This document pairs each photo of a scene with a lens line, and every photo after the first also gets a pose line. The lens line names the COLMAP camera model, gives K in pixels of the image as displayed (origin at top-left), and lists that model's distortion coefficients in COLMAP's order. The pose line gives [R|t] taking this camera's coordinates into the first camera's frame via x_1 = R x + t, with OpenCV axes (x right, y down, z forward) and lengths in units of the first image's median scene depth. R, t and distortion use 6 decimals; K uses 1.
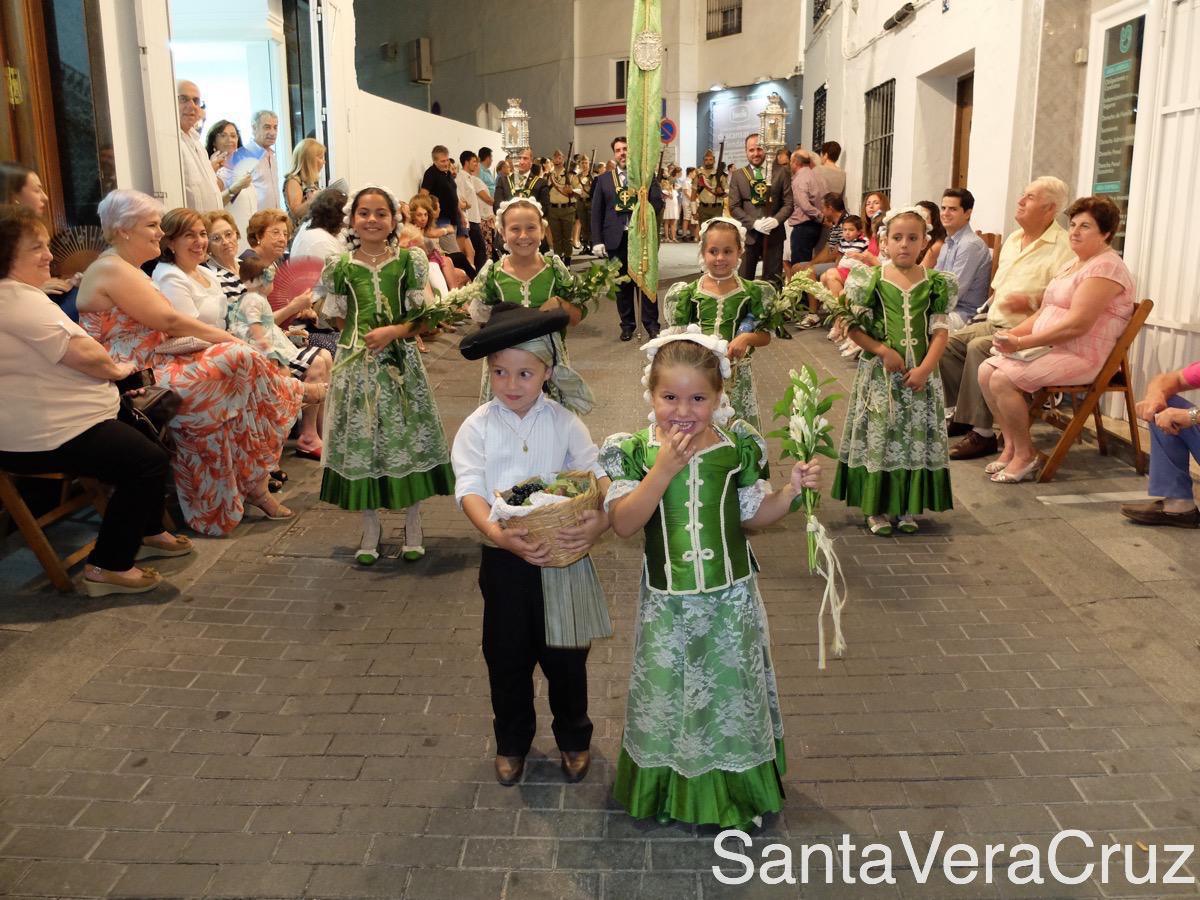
lens RADIAL K [[1070.8, 0, 600.0], [0, 1070.8, 450.0], [0, 0, 1]] dist [-0.007080, -0.002668]
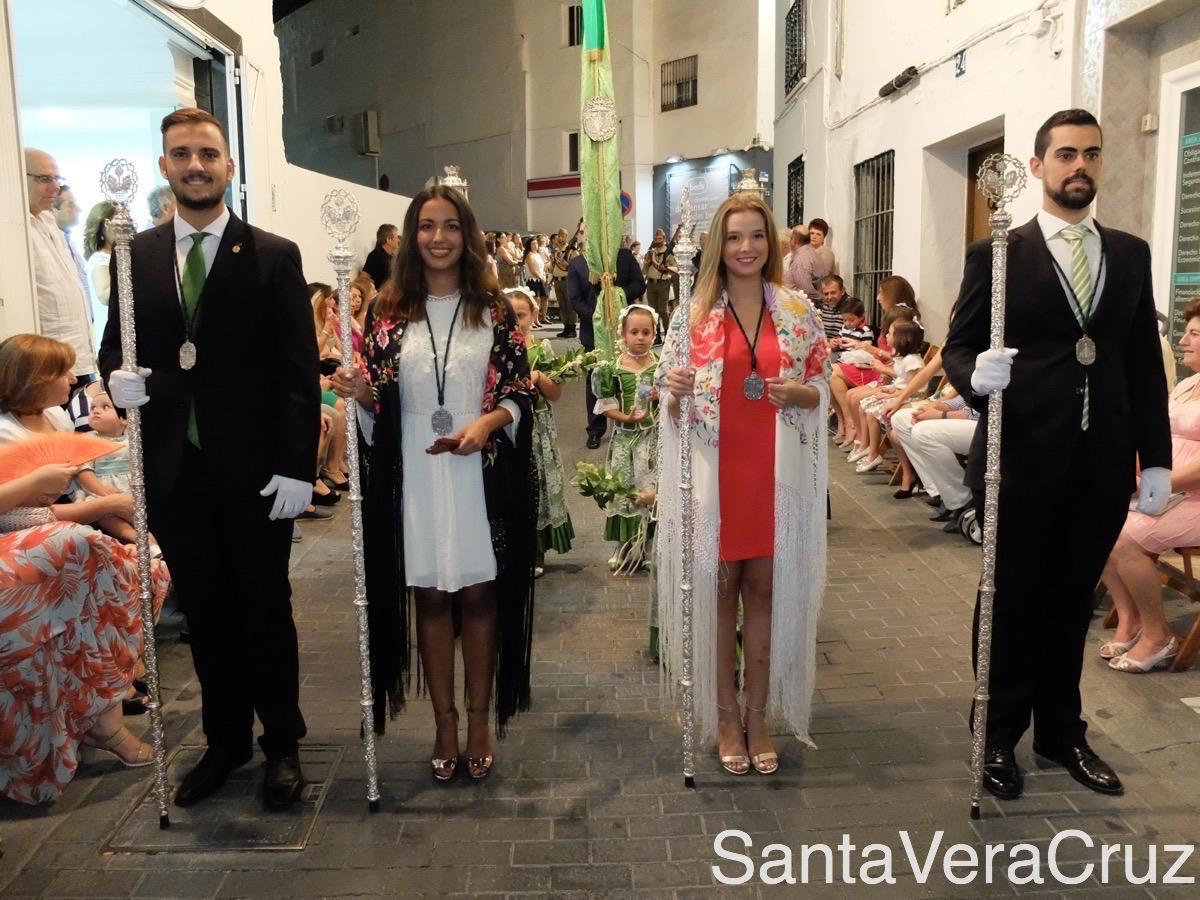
lens RADIAL K [[1077.3, 0, 605.1], [0, 1077.3, 423.9], [0, 0, 1]] dist [-0.002836, -0.023746]
pose [[0.998687, -0.012749, 0.049618, -0.011438], [0.016968, 0.996188, -0.085560, -0.041134], [-0.048338, 0.086290, 0.995097, 0.120850]]
